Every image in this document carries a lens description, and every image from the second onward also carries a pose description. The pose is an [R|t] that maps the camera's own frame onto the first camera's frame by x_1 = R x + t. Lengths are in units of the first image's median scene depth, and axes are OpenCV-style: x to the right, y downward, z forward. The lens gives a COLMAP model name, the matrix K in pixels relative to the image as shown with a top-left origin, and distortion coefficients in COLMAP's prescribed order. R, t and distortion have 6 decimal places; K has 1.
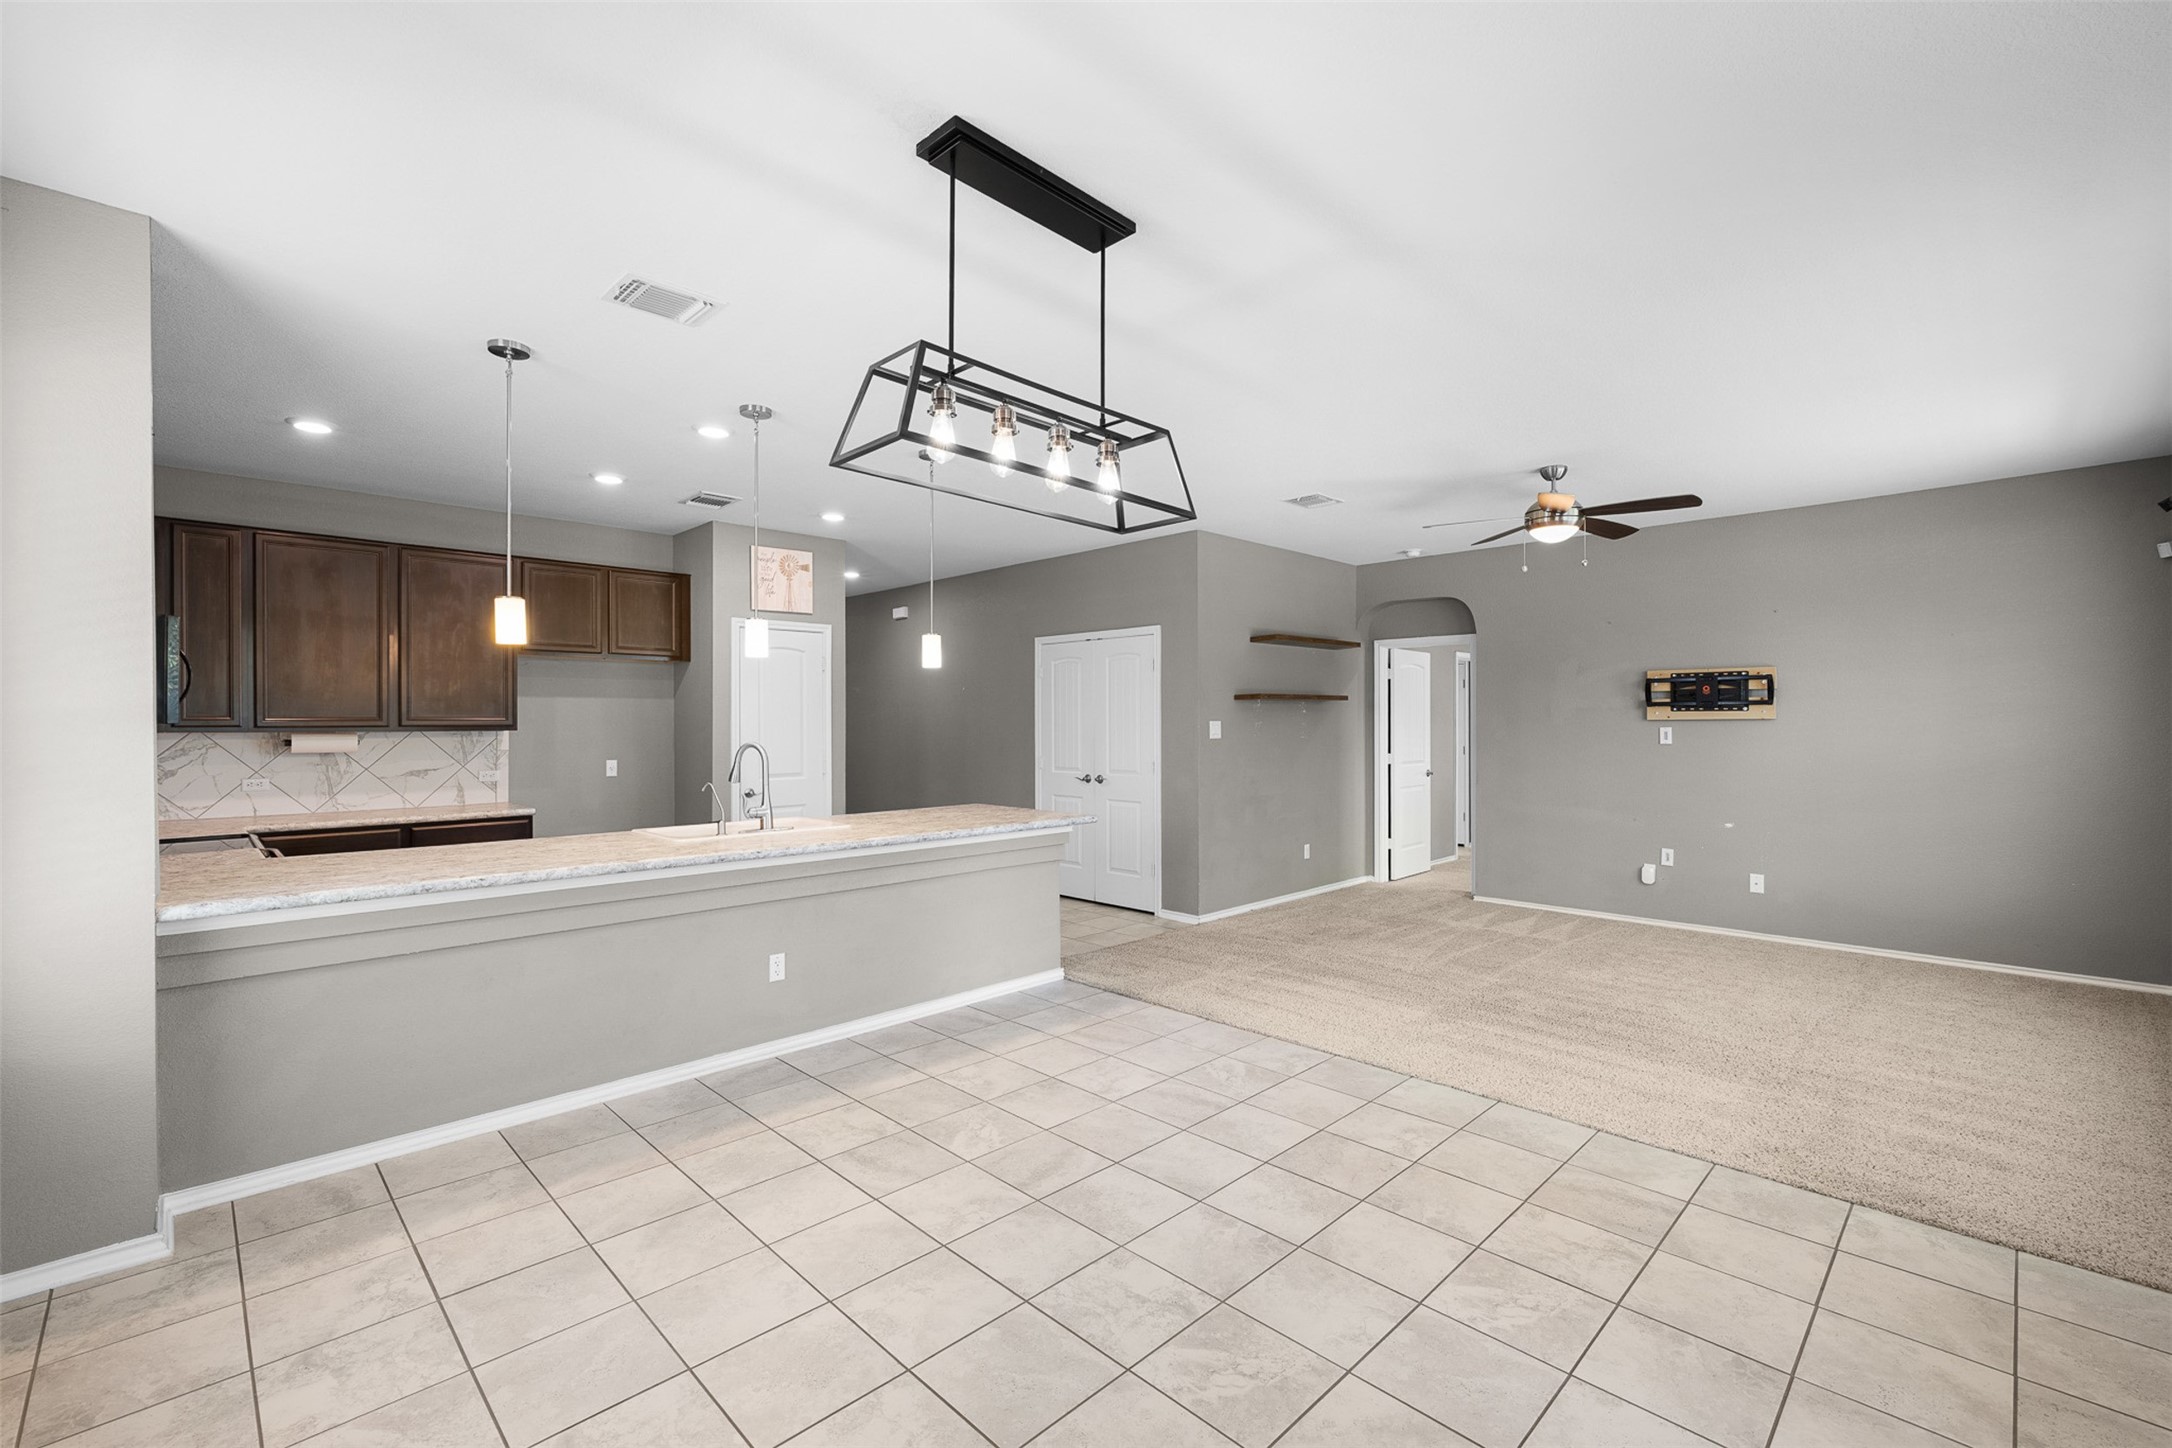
lens RADIAL K [[911.8, 0, 1089.6], [0, 911.8, 723.2], [0, 0, 1]] dist [0.002986, 0.000075]
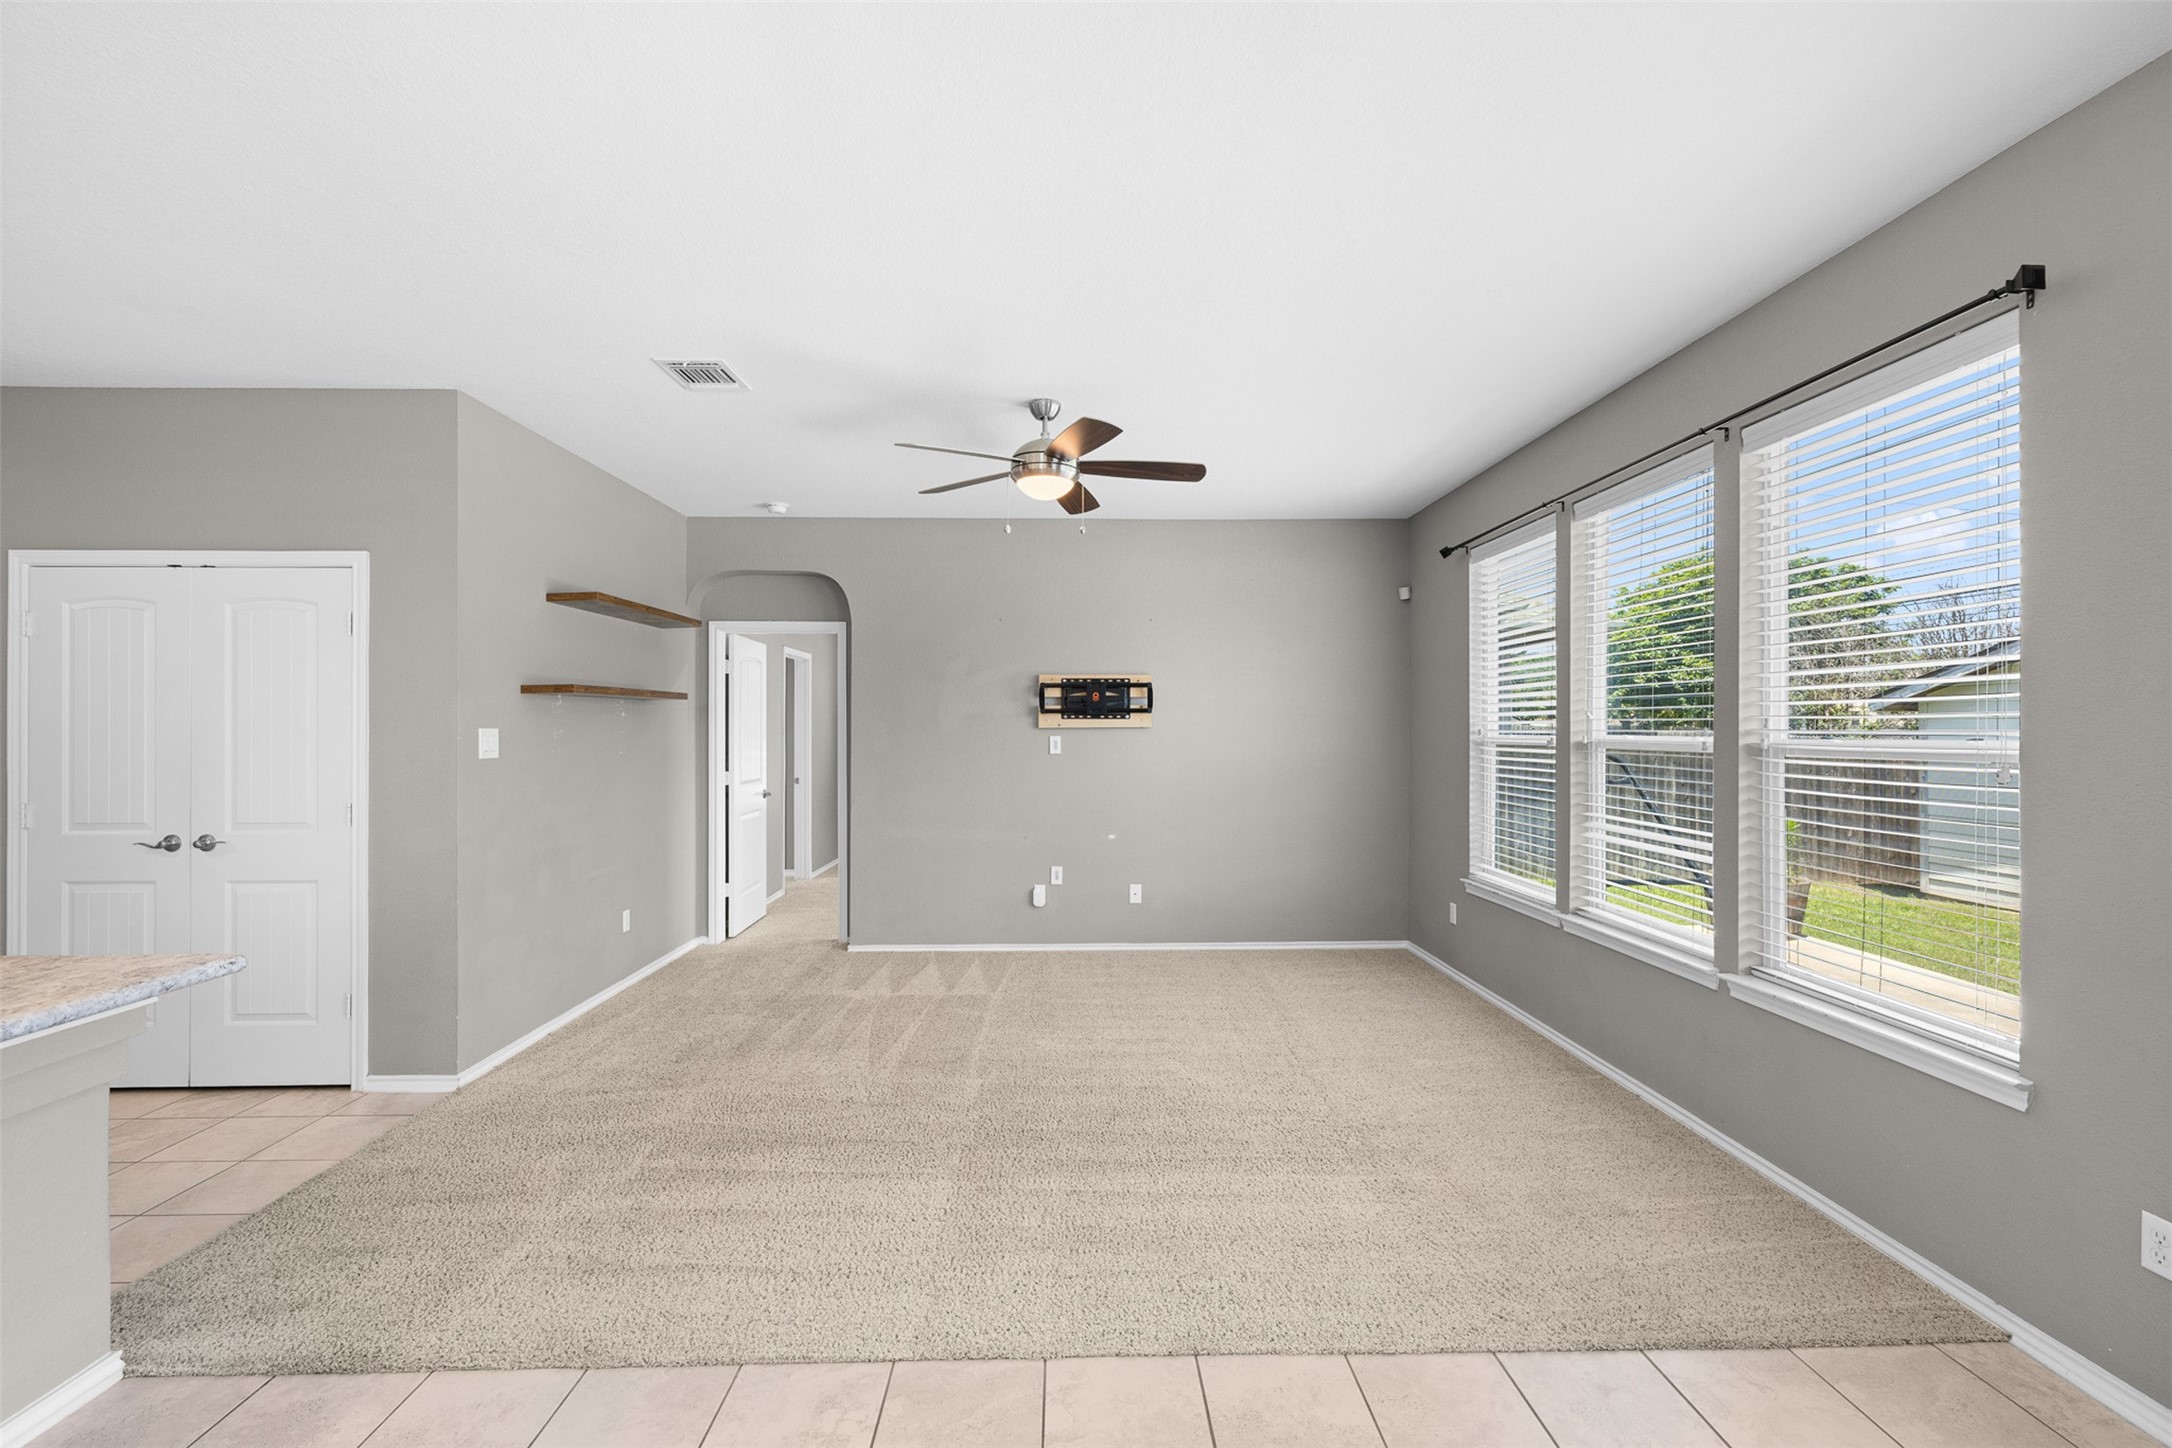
lens RADIAL K [[911.8, 0, 1080.3], [0, 911.8, 724.5], [0, 0, 1]] dist [0.002986, 0.000075]
pose [[0.691030, 0.004671, 0.722811, -0.027276], [0.000829, 0.999973, -0.007254, -0.000511], [-0.722826, 0.005612, 0.691008, 0.388569]]
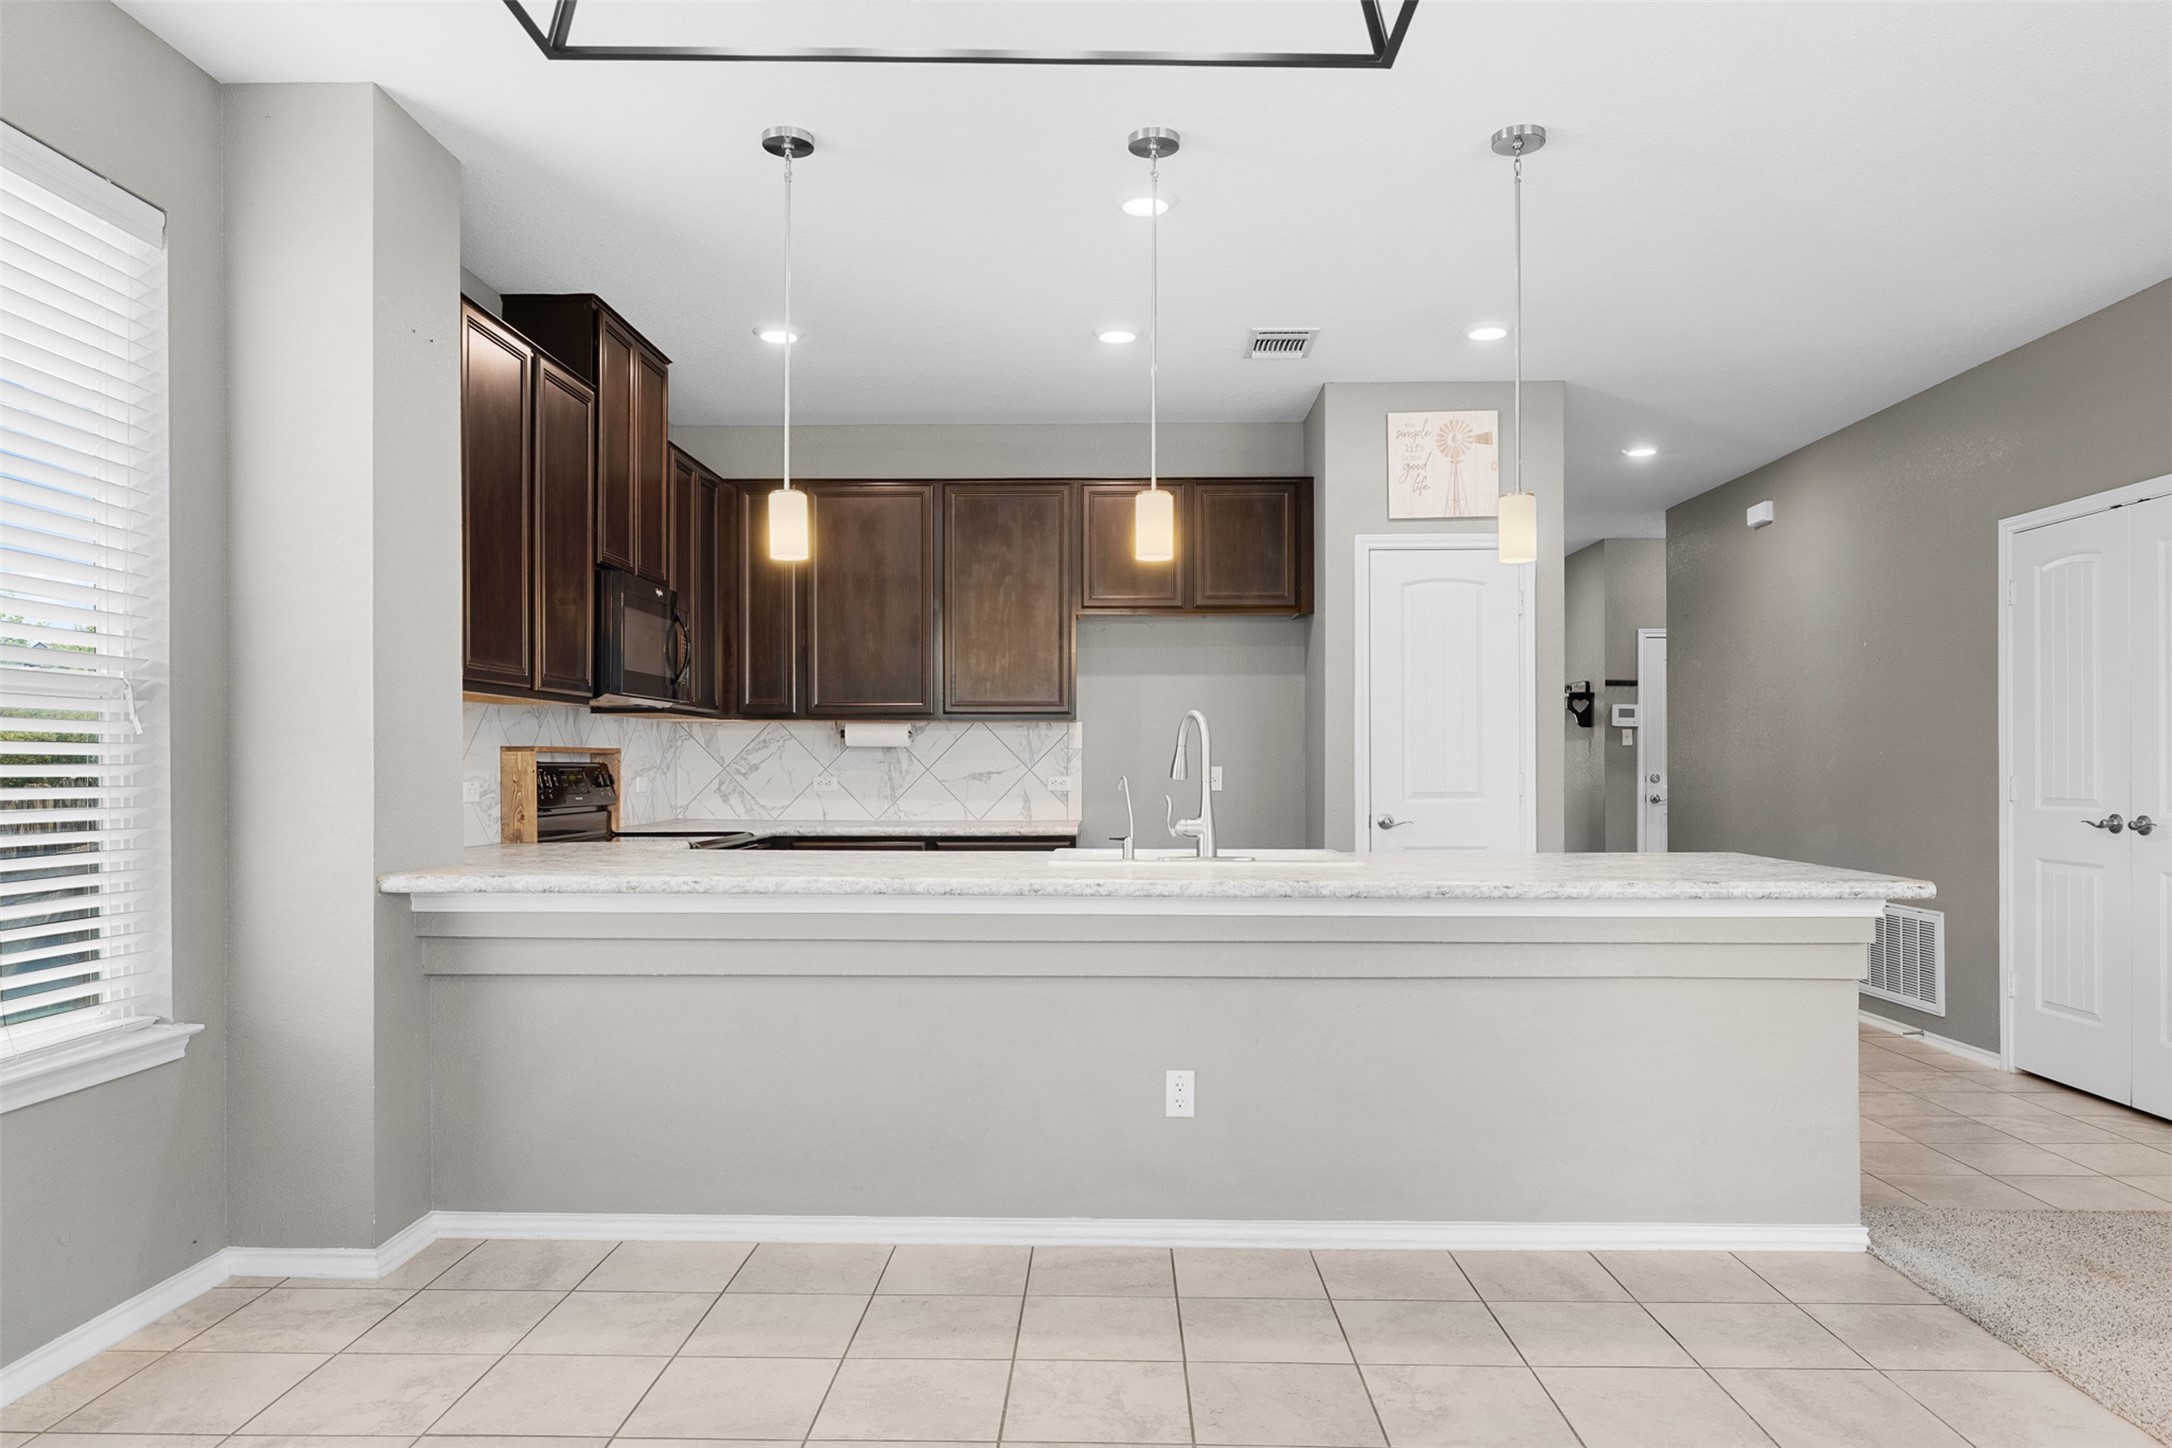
lens RADIAL K [[1394.6, 0, 1100.8], [0, 1394.6, 755.2], [0, 0, 1]] dist [0.001113, 0.001553]
pose [[0.701308, -0.001159, -0.712857, 0.177506], [-0.000706, 0.999997, -0.002320, 0.039298], [0.712858, 0.002130, 0.701306, 0.243427]]
